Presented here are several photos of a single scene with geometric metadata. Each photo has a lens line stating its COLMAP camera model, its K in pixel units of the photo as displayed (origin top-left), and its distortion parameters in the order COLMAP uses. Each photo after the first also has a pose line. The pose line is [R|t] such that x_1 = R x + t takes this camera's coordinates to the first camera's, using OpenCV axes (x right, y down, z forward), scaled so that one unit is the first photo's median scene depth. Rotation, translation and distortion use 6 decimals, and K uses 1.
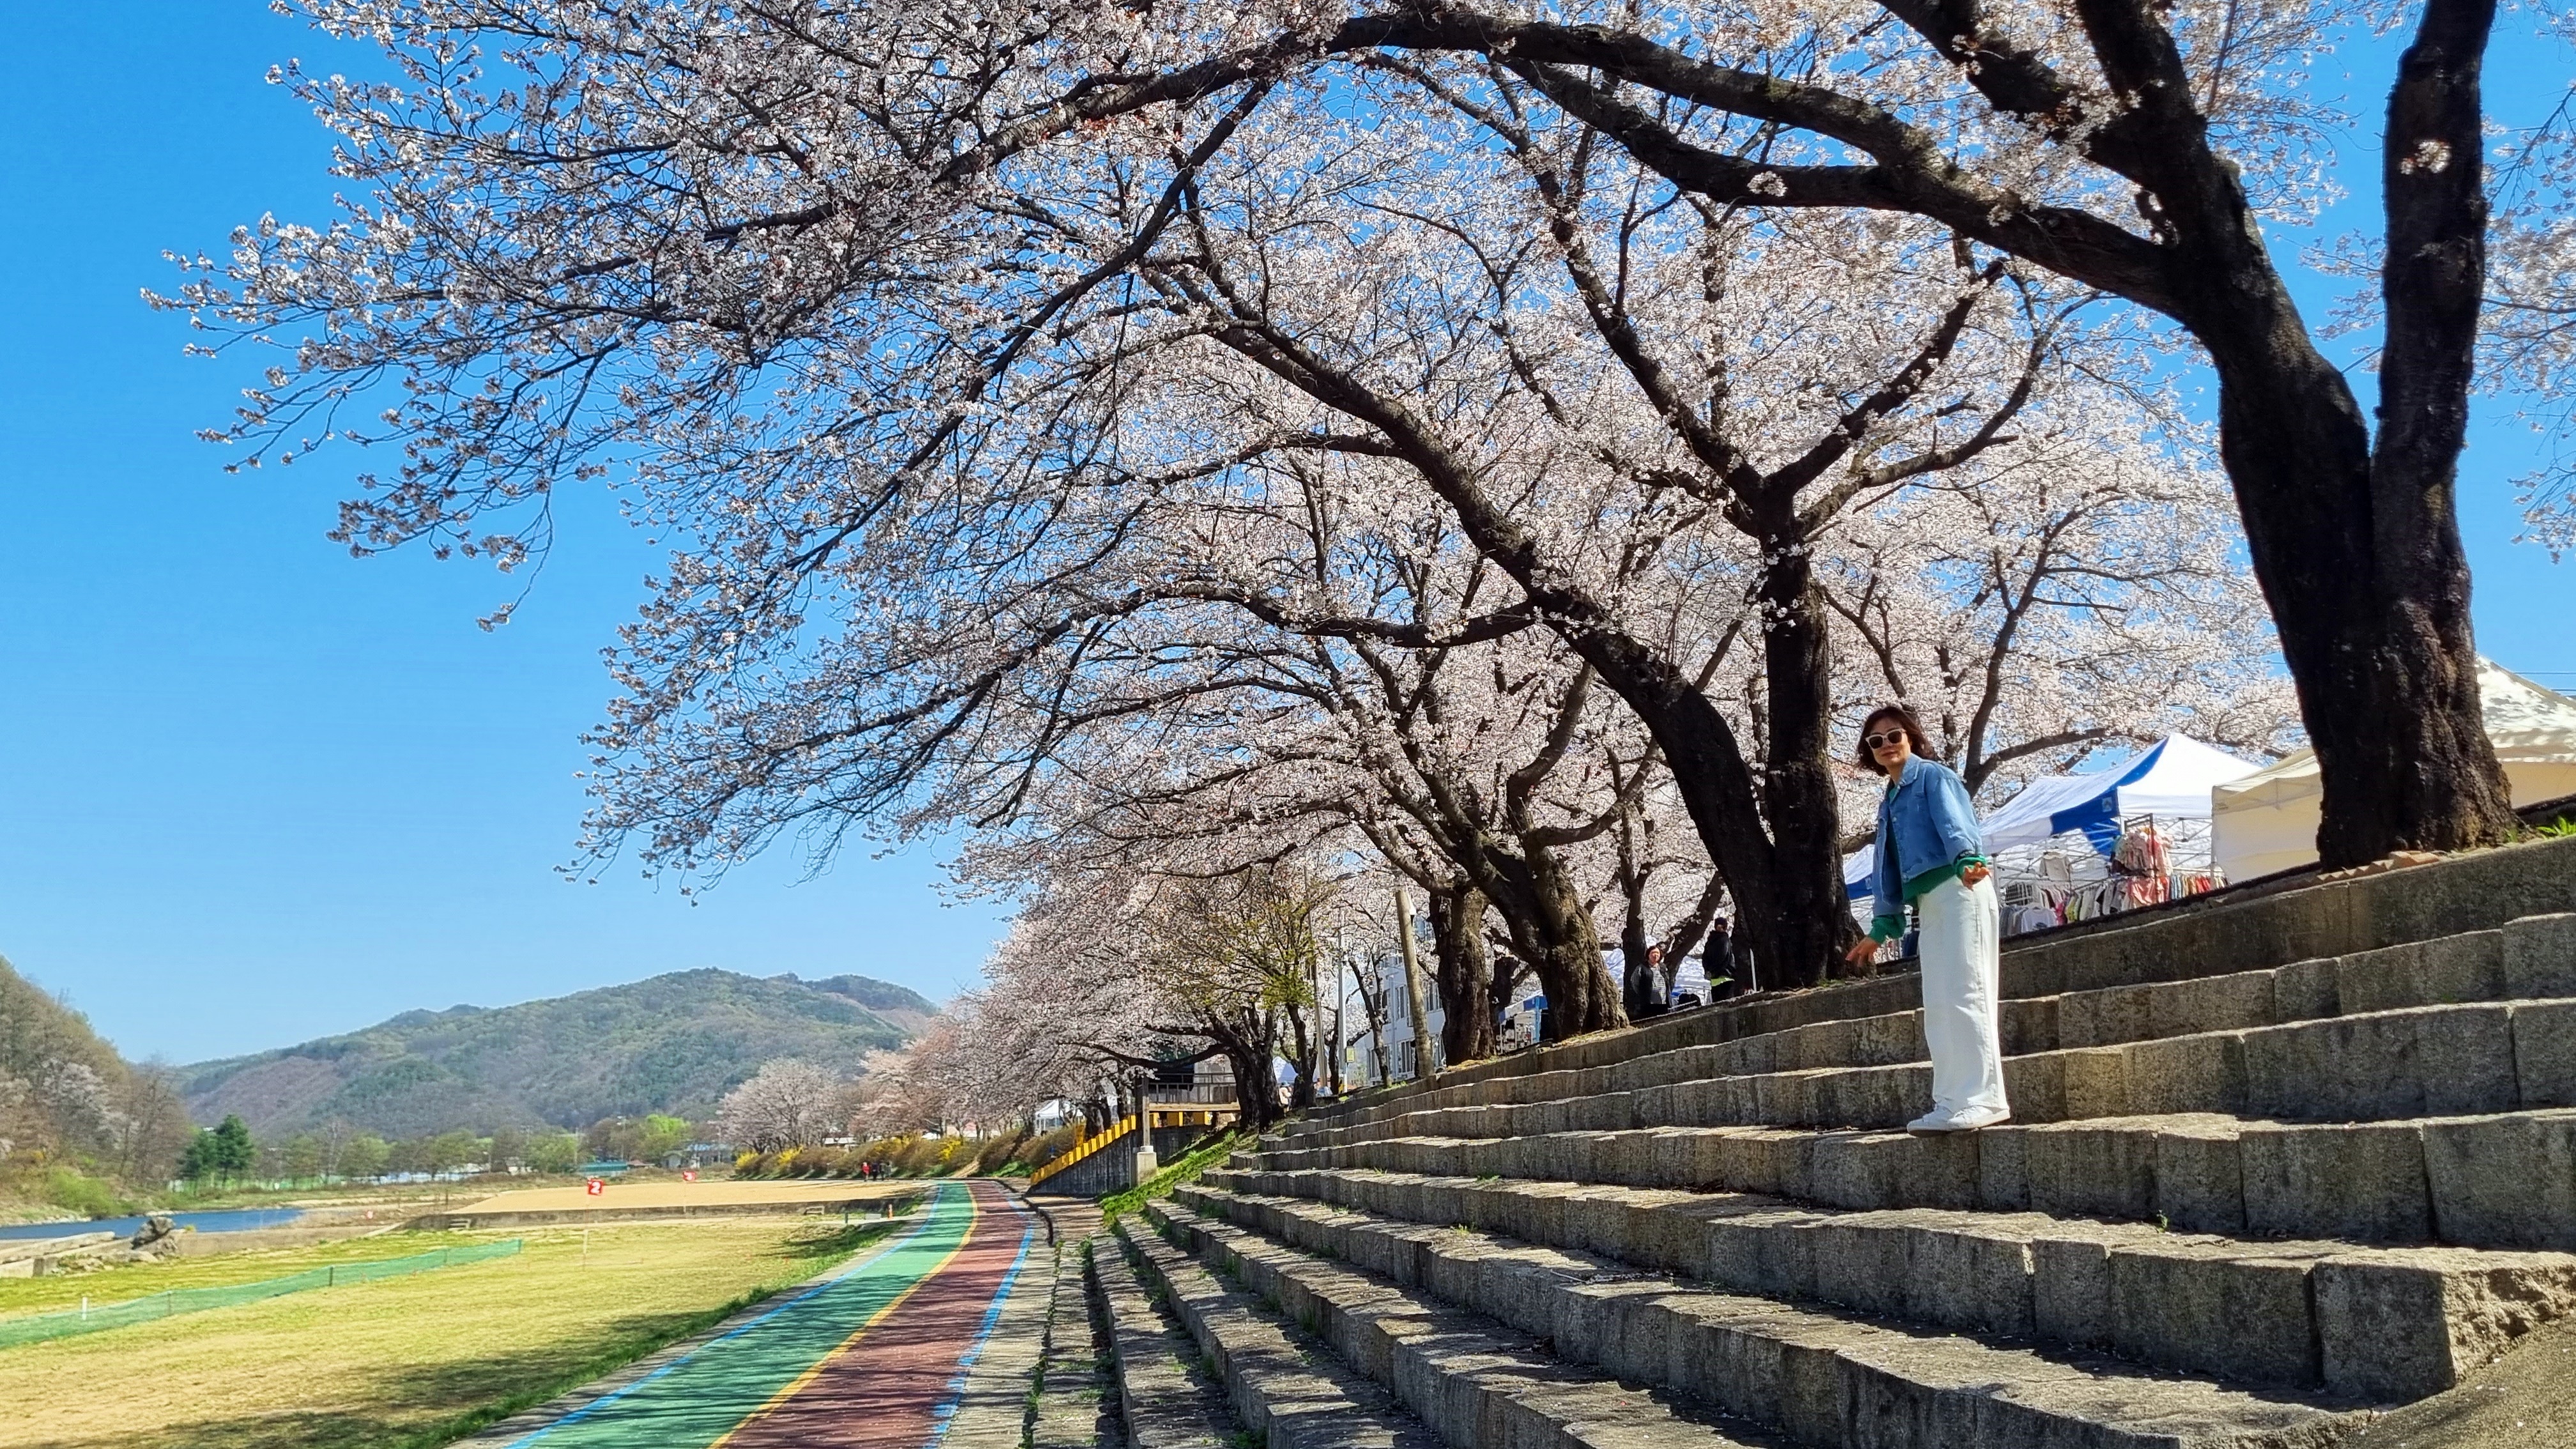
lens RADIAL K [[2028.2, 0, 1288.0], [0, 2028.2, 724.5], [0, 0, 1]] dist [0.058448, -0.008540]
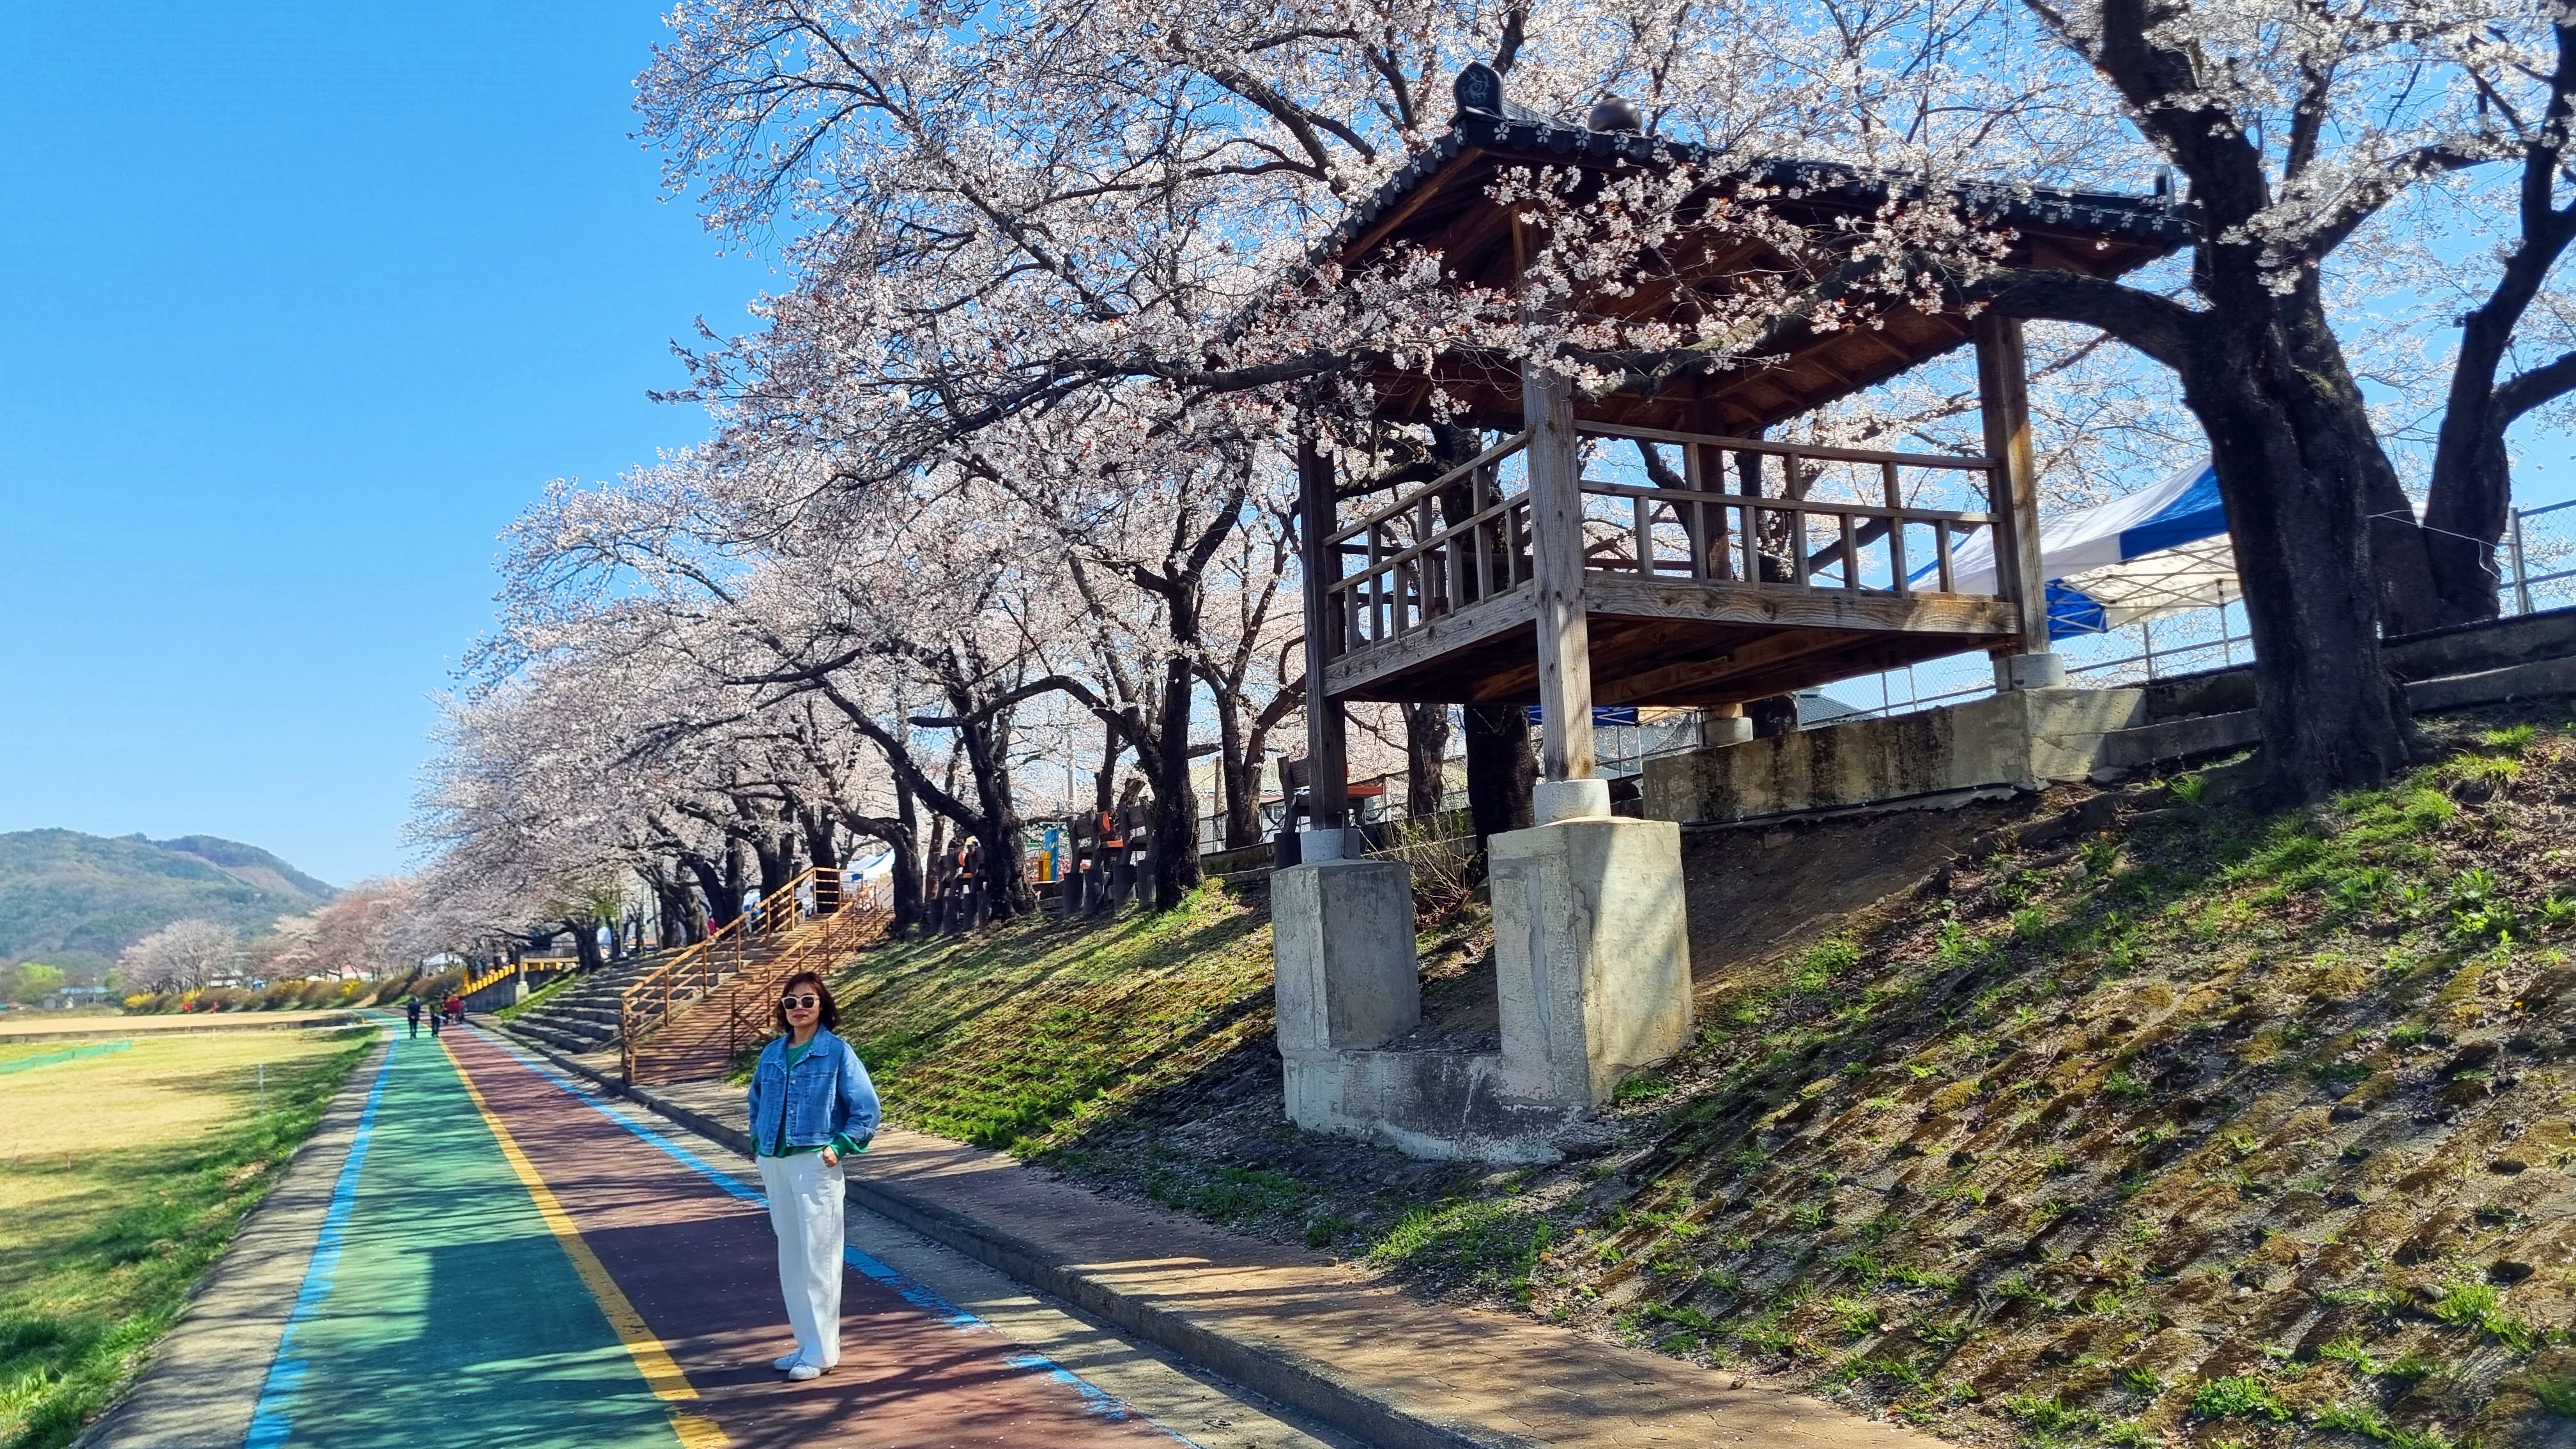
lens RADIAL K [[2028.2, 0, 1288.0], [0, 2028.2, 724.5], [0, 0, 1]] dist [0.058448, -0.008540]
pose [[0.952299, 0.026580, 0.304005, 0.009987], [-0.050872, 0.996087, 0.072268, -0.096829], [-0.300895, -0.084286, 0.949925, -0.473474]]
